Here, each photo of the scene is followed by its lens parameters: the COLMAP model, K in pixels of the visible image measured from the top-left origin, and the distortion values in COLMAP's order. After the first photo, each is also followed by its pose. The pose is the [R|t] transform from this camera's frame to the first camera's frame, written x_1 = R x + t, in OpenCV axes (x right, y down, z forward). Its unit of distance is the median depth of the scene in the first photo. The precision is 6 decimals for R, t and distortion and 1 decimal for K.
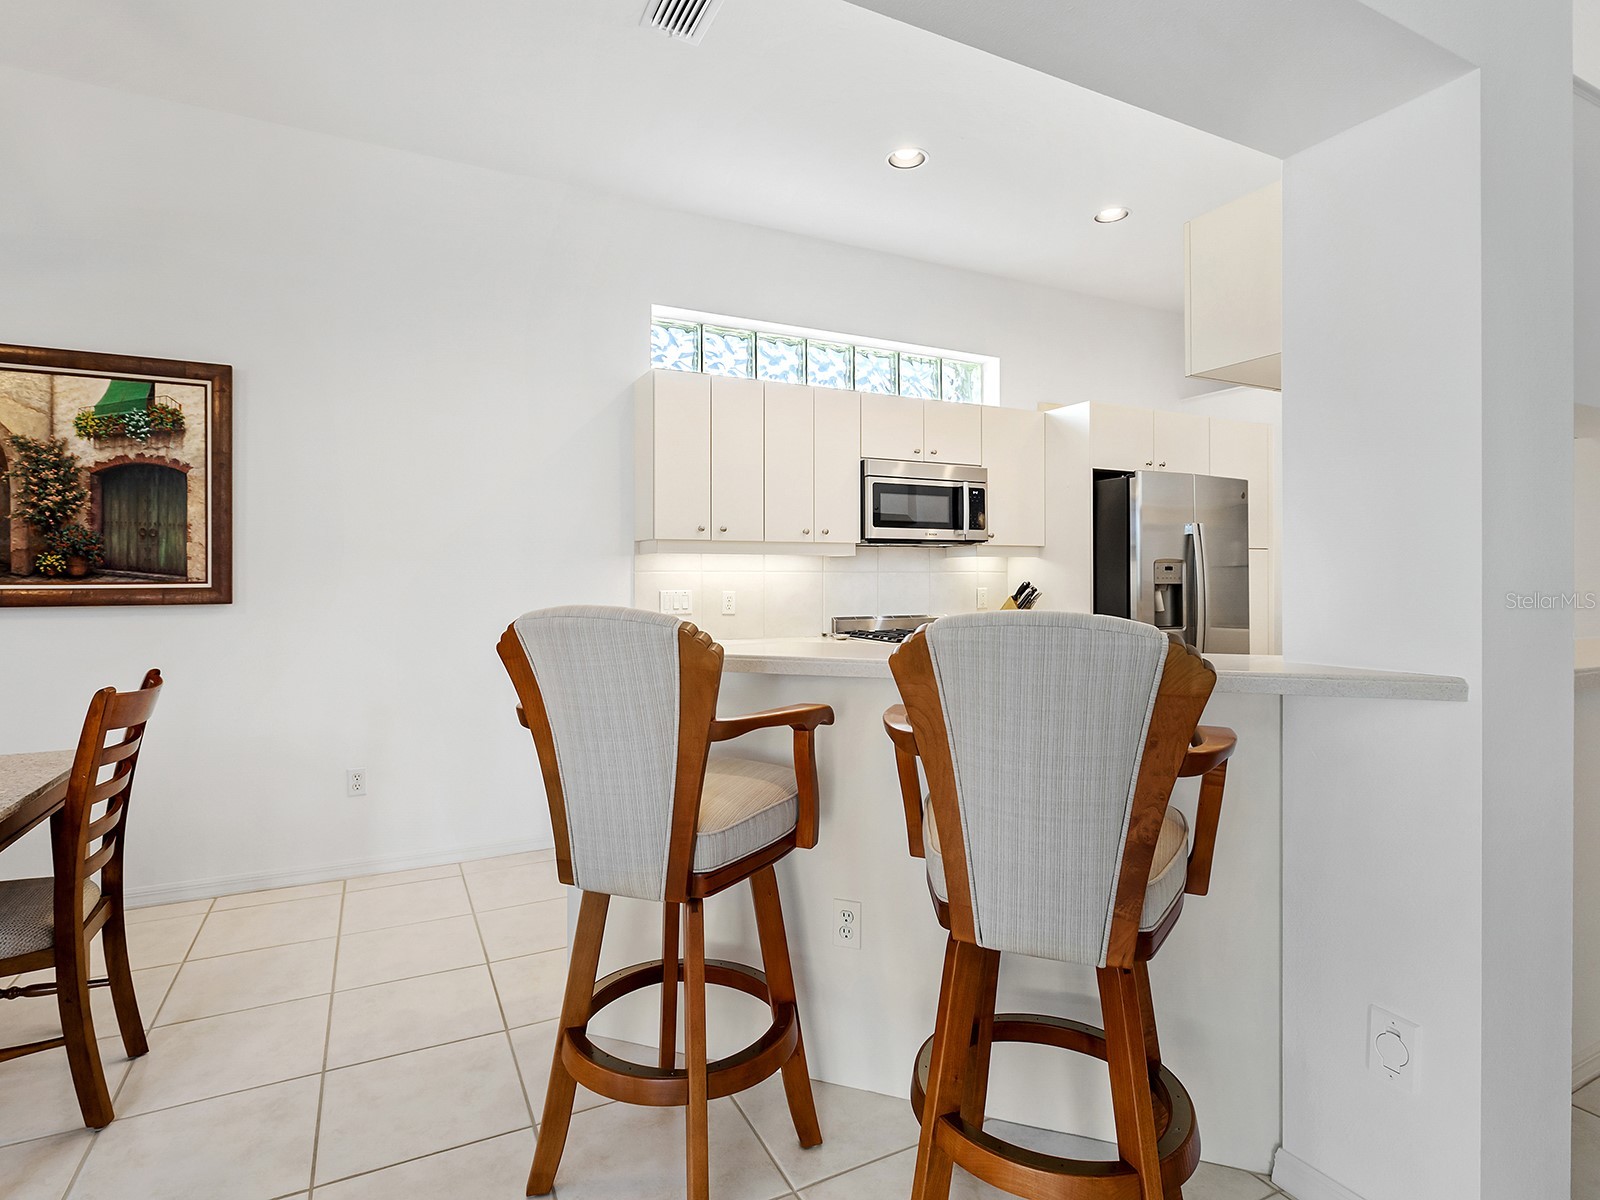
lens RADIAL K [[821.8, 0, 792.7], [0, 821.8, 579.4], [0, 0, 1]] dist [-0.002323, -0.000673]
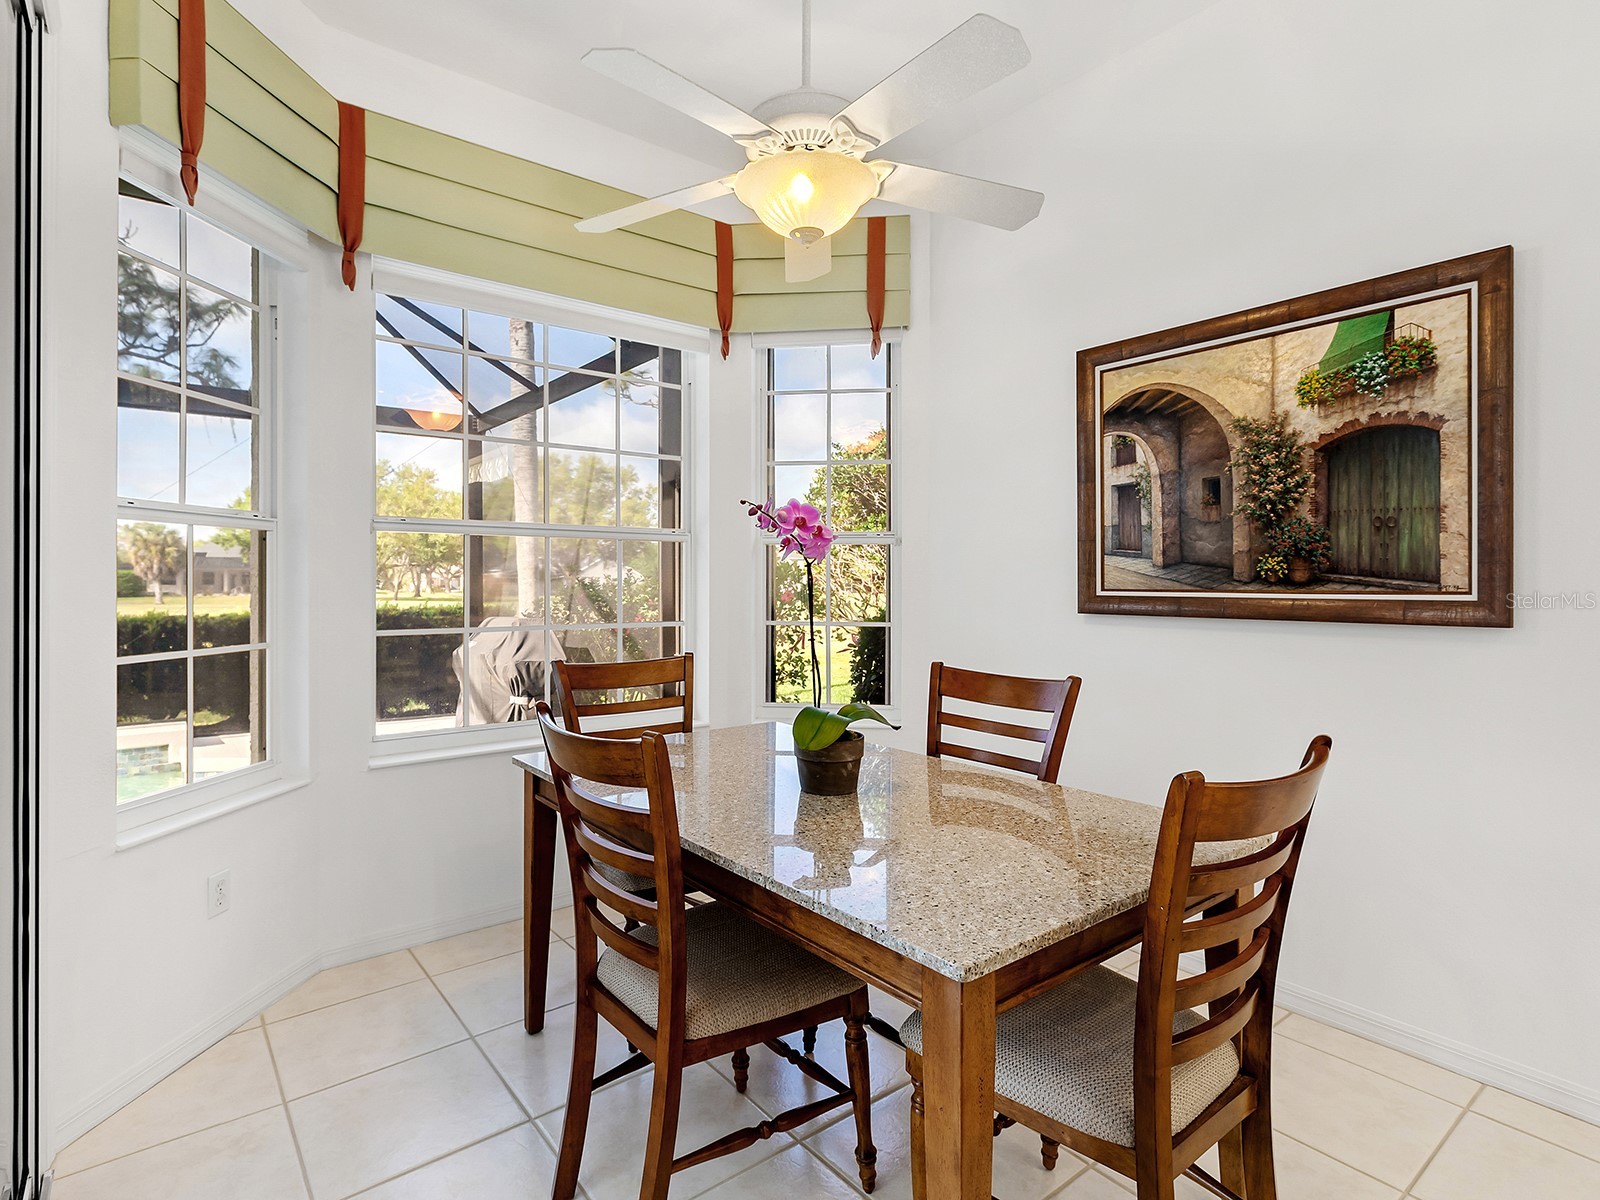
lens RADIAL K [[821.8, 0, 792.7], [0, 821.8, 579.4], [0, 0, 1]] dist [-0.002323, -0.000673]
pose [[0.200294, -0.005209, -0.979722, -0.192537], [-0.012802, 0.999887, -0.007933, 0.005096], [0.979652, 0.014131, 0.200205, 0.358265]]
